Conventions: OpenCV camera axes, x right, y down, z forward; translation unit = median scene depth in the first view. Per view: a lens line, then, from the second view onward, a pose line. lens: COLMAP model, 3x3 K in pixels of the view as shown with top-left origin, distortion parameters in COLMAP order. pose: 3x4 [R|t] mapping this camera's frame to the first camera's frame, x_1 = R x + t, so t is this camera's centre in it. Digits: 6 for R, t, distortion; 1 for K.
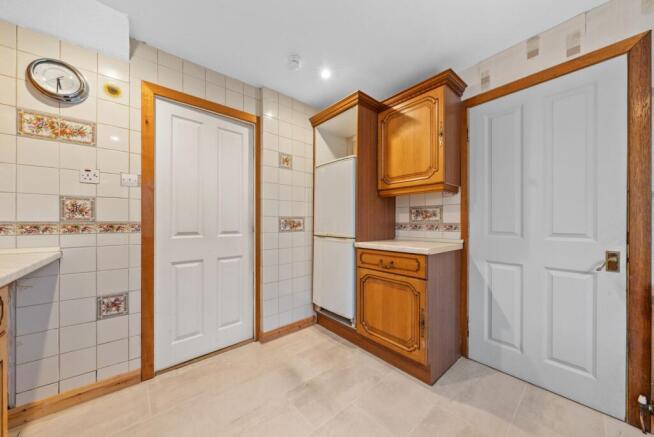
lens RADIAL K [[227.2, 0, 326.1], [0, 227.2, 220.8], [0, 0, 1]] dist [-0.005200, 0.000691]
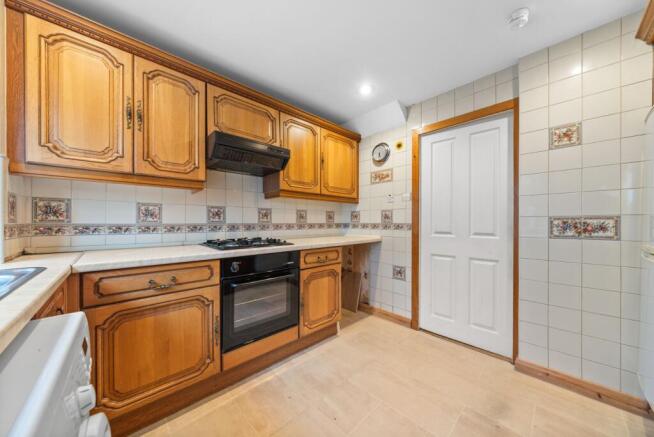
lens RADIAL K [[227.2, 0, 328.2], [0, 227.2, 222.0], [0, 0, 1]] dist [-0.005200, 0.000691]
pose [[0.053723, -0.004725, -0.998545, 0.644029], [0.000819, 0.999989, -0.004688, 0.002394], [0.998556, -0.000566, 0.053726, 0.335977]]
